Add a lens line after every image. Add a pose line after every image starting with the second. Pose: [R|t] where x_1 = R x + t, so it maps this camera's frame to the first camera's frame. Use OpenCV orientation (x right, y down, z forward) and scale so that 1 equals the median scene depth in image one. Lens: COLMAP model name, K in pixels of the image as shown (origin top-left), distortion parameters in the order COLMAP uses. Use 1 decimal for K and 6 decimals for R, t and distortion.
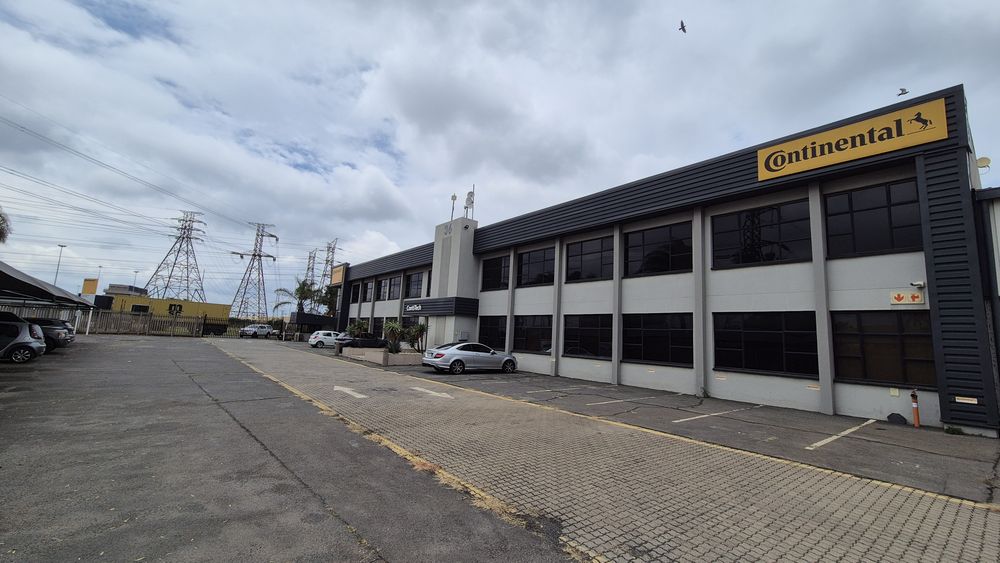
lens RADIAL K [[410.6, 0, 512.5], [0, 410.6, 276.9], [0, 0, 1]] dist [0.001783, 0.000921]
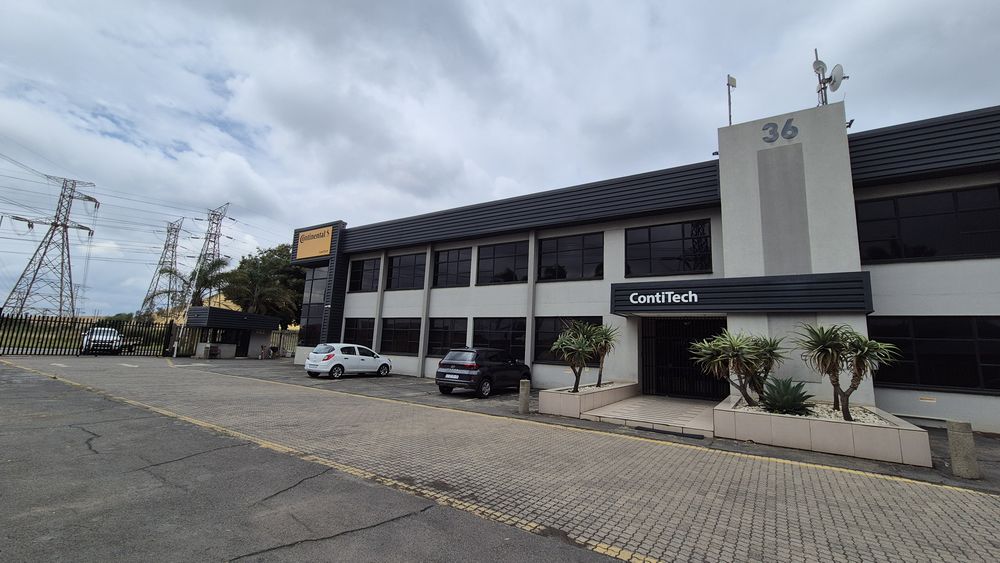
lens RADIAL K [[385.5, 0, 527.0], [0, 385.5, 282.2], [0, 0, 1]] dist [0.024440, -0.013651]
pose [[0.938730, 0.042112, 0.342072, -0.113916], [-0.041969, 0.999088, -0.007822, 0.014423], [-0.342089, -0.007014, 0.939641, 0.134572]]
